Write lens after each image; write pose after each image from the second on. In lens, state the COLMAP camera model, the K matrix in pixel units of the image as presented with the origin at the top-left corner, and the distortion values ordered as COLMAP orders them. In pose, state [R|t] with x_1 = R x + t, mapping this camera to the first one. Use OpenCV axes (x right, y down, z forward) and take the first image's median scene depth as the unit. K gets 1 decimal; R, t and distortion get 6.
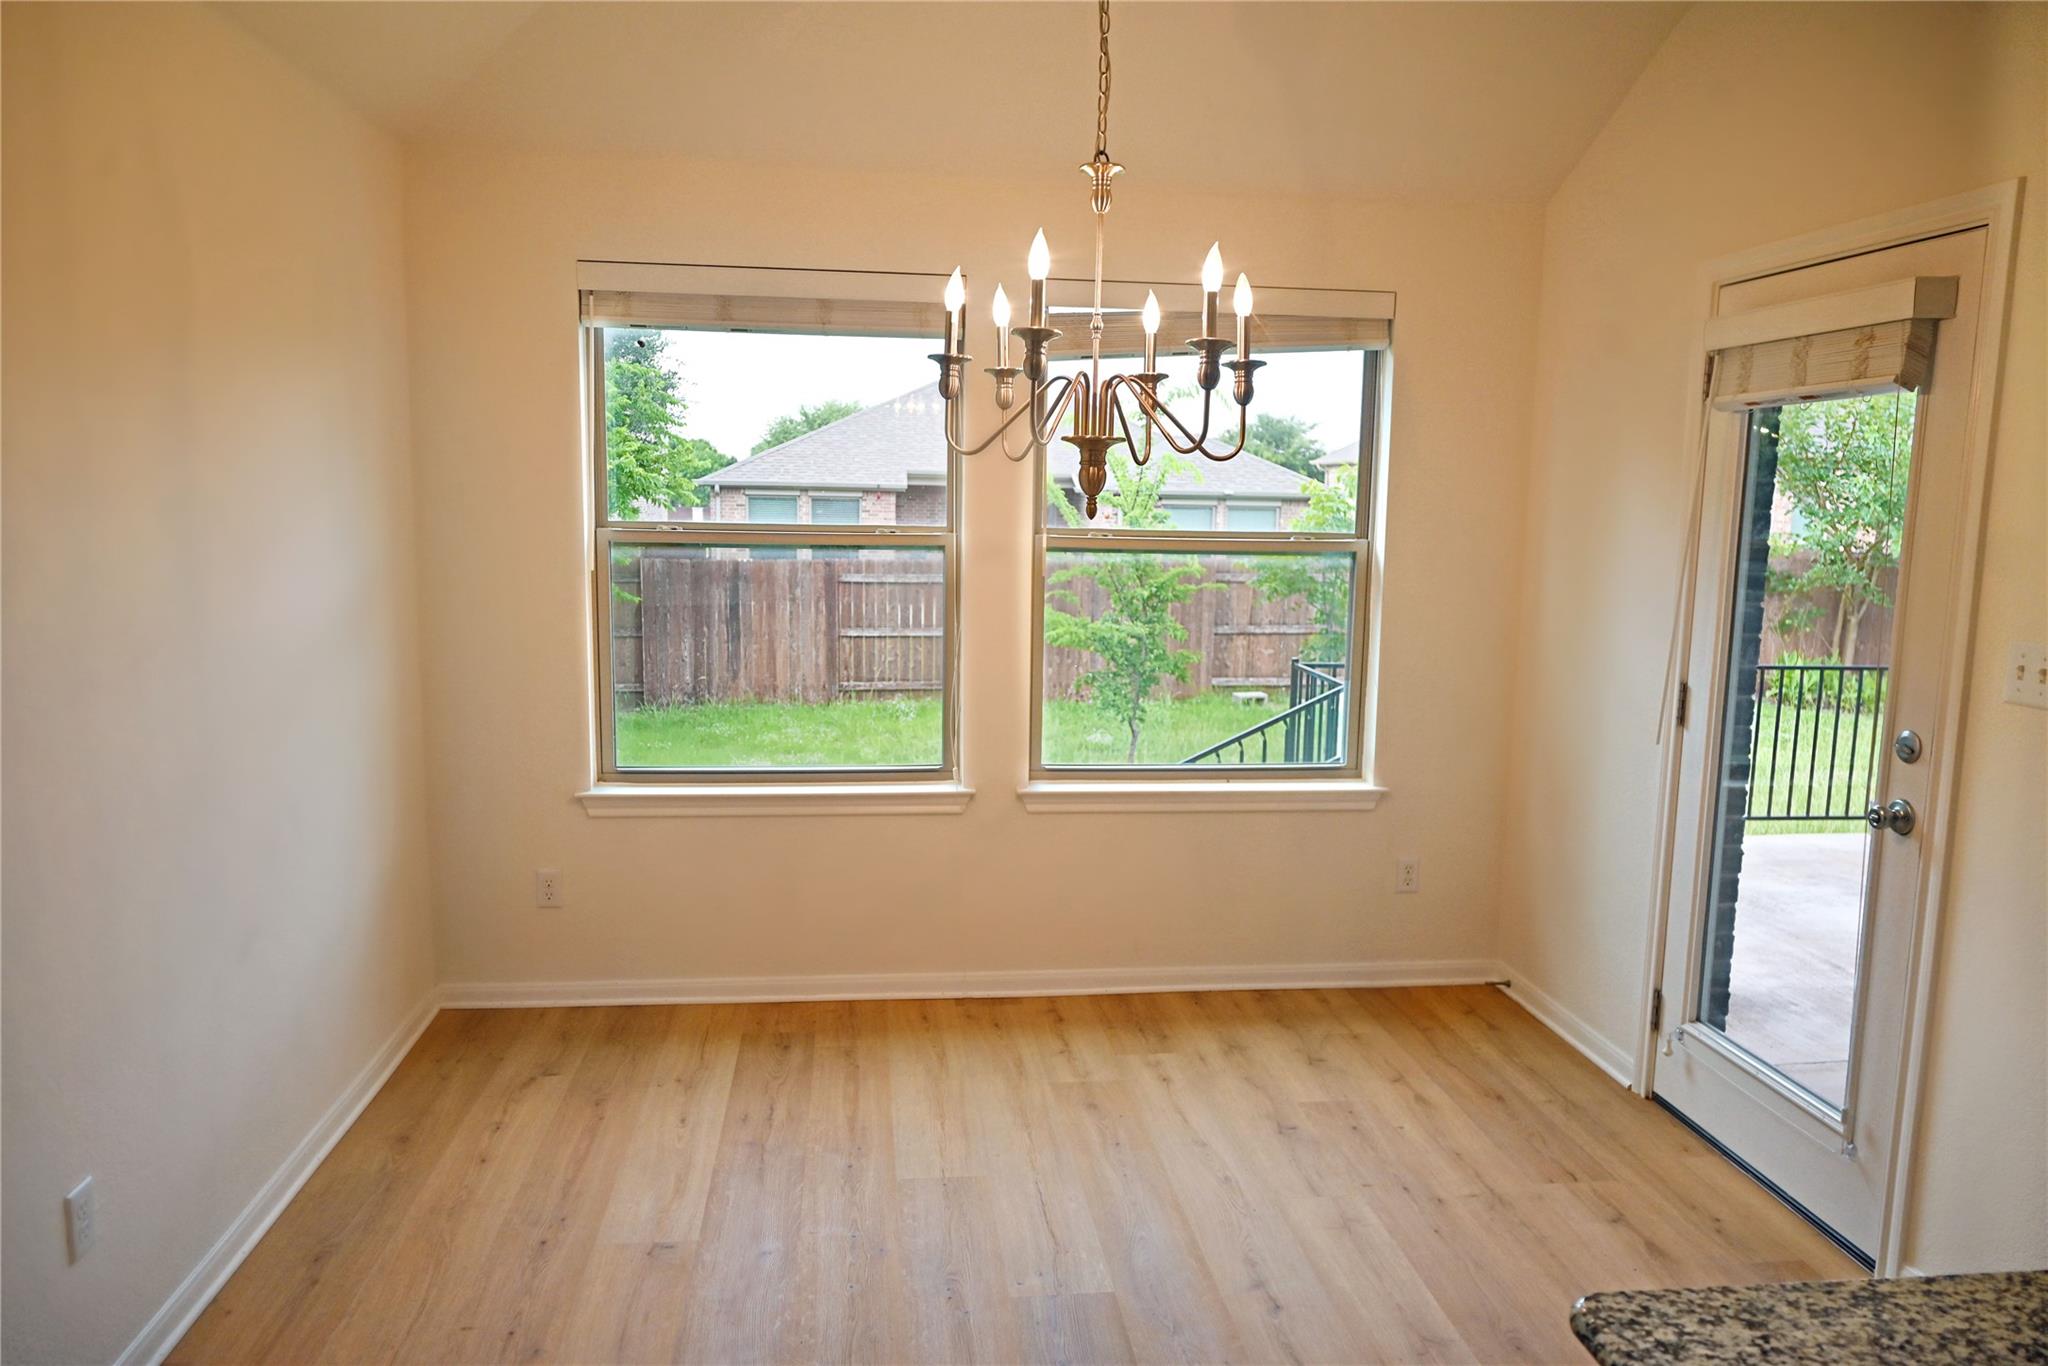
lens RADIAL K [[1388.4, 0, 1030.2], [0, 1388.4, 680.4], [0, 0, 1]] dist [-0.002360, 0.006501]
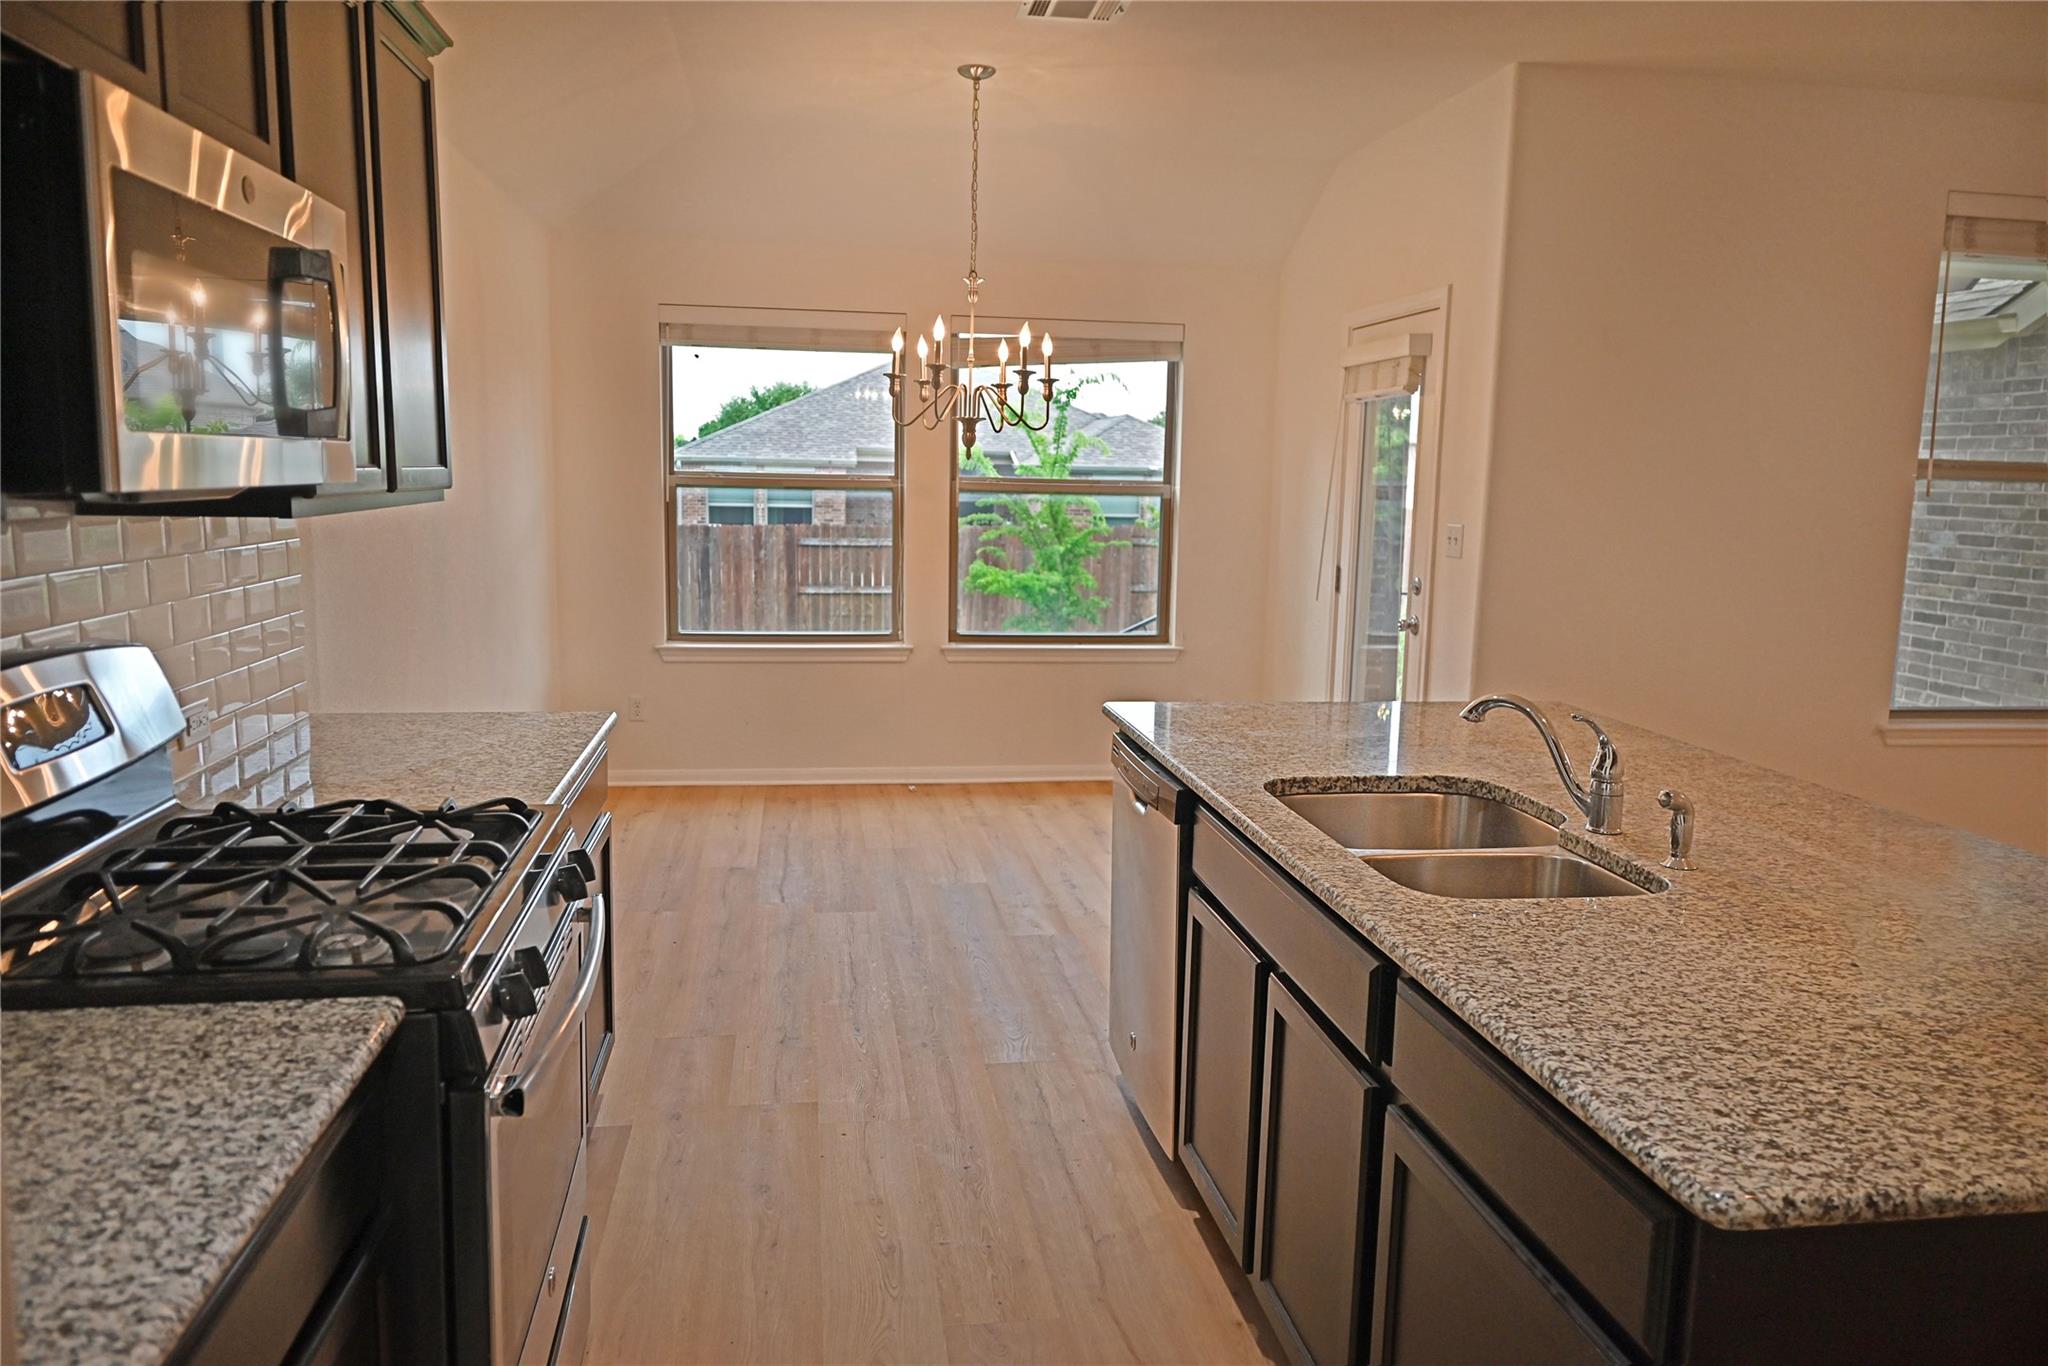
lens RADIAL K [[1388.4, 0, 1033.2], [0, 1388.4, 673.5], [0, 0, 1]] dist [-0.002360, 0.006501]
pose [[0.999210, -0.003724, 0.039575, 0.032421], [0.003369, 0.999954, 0.009021, 0.095912], [-0.039606, -0.008881, 0.999176, -0.547110]]
